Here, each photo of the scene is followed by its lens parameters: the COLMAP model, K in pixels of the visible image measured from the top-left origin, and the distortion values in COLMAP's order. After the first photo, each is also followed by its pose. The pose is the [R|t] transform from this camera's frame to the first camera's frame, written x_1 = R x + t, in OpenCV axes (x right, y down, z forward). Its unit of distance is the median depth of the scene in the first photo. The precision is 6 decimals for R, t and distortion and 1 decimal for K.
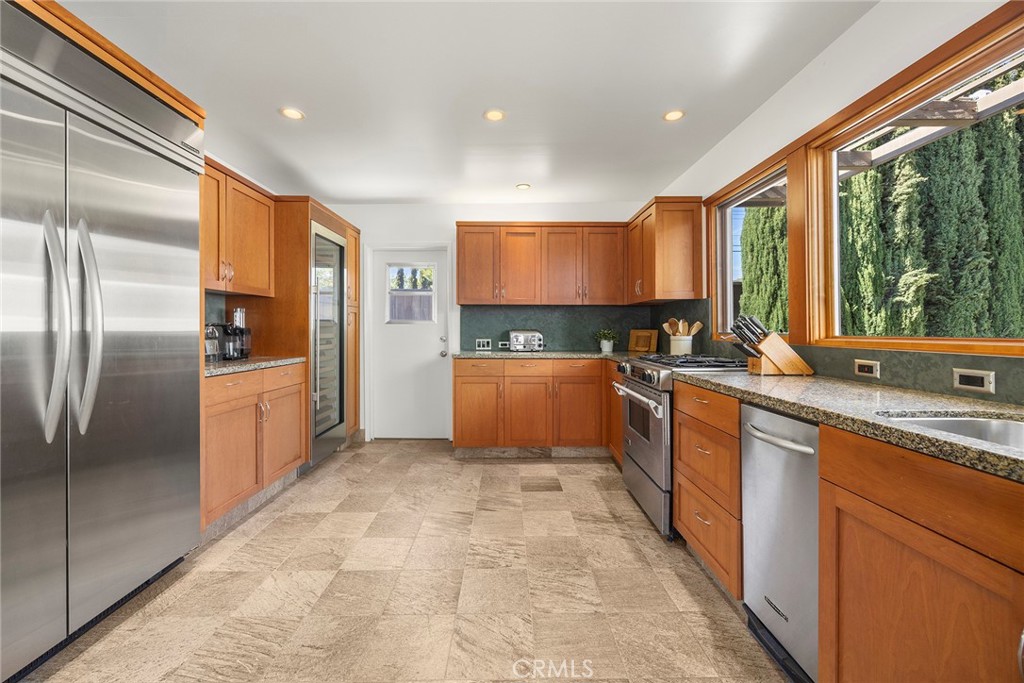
lens RADIAL K [[393.0, 0, 512.2], [0, 393.0, 331.2], [0, 0, 1]] dist [-0.001433, -0.000278]
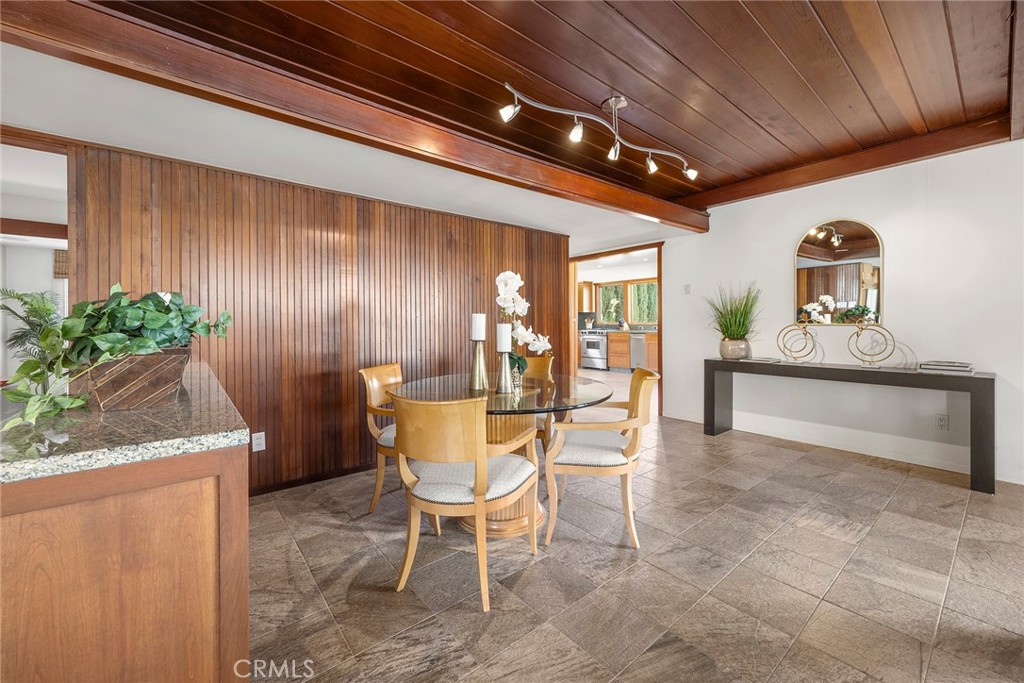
lens RADIAL K [[393.0, 0, 502.0], [0, 393.0, 324.4], [0, 0, 1]] dist [-0.001433, -0.000278]
pose [[0.796981, -0.007039, 0.603964, -2.148904], [0.008305, 0.999965, 0.000695, 0.013917], [-0.603948, 0.004462, 0.797012, -1.203021]]
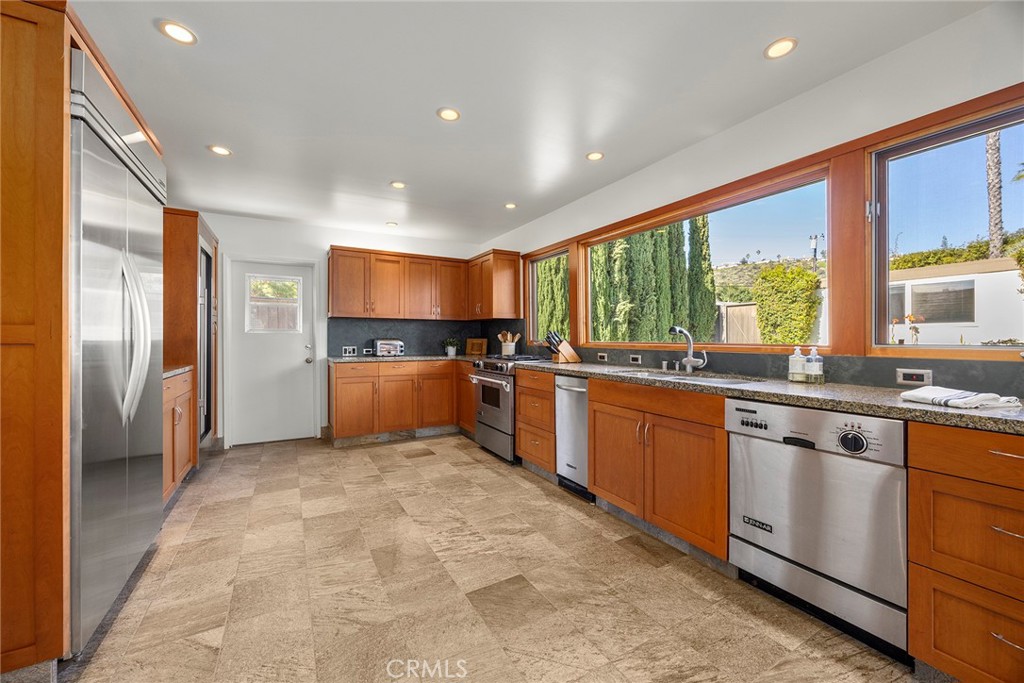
lens RADIAL K [[393.0, 0, 510.2], [0, 393.0, 337.7], [0, 0, 1]] dist [-0.001433, -0.000278]
pose [[0.873065, 0.000555, 0.487604, -0.299592], [0.001724, 0.999990, -0.004224, -0.001036], [-0.487601, 0.004529, 0.873055, -0.323345]]
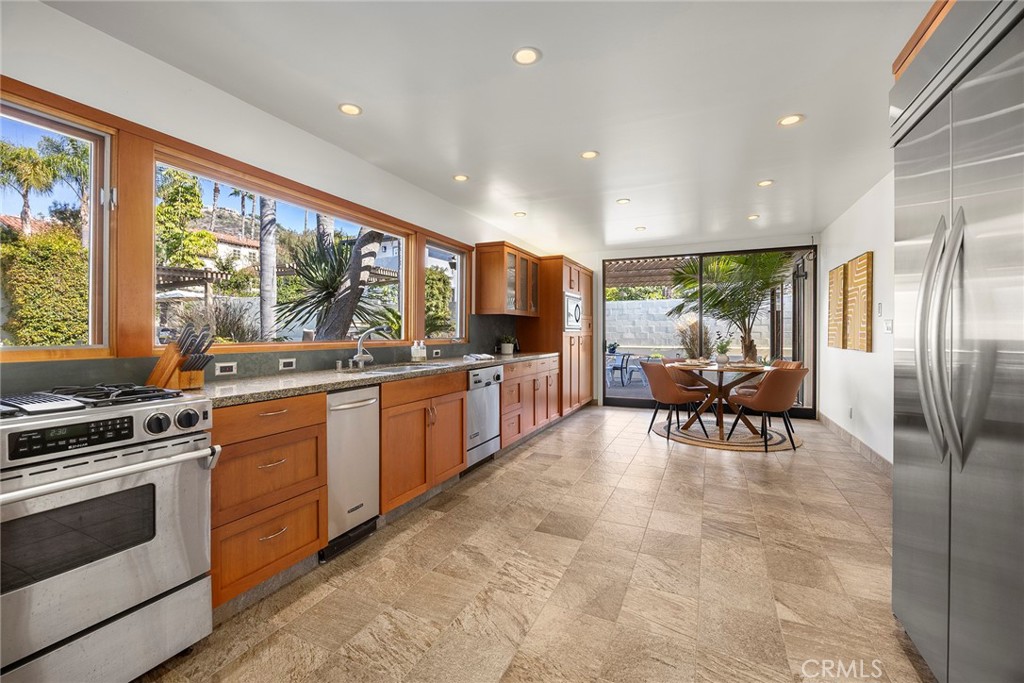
lens RADIAL K [[426.5, 0, 515.2], [0, 426.5, 340.4], [0, 0, 1]] dist [-0.014539, -0.000004]
pose [[-0.906092, -0.003950, 0.423062, -0.292235], [0.004953, 0.999789, 0.019943, -0.011332], [-0.423051, 0.020165, -0.905881, 0.996693]]
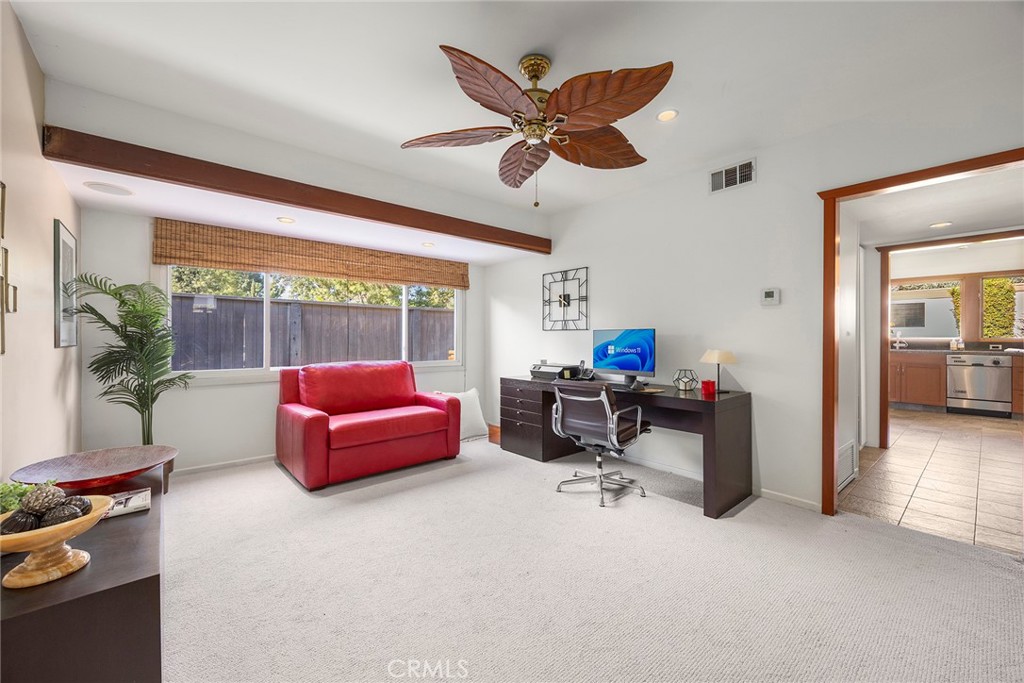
lens RADIAL K [[393.0, 0, 506.7], [0, 393.0, 337.0], [0, 0, 1]] dist [-0.001433, -0.000278]
pose [[0.774907, -0.003171, 0.632068, -2.605235], [0.002513, 0.999995, 0.001935, -0.004843], [-0.632071, 0.000089, 0.774911, -0.082717]]
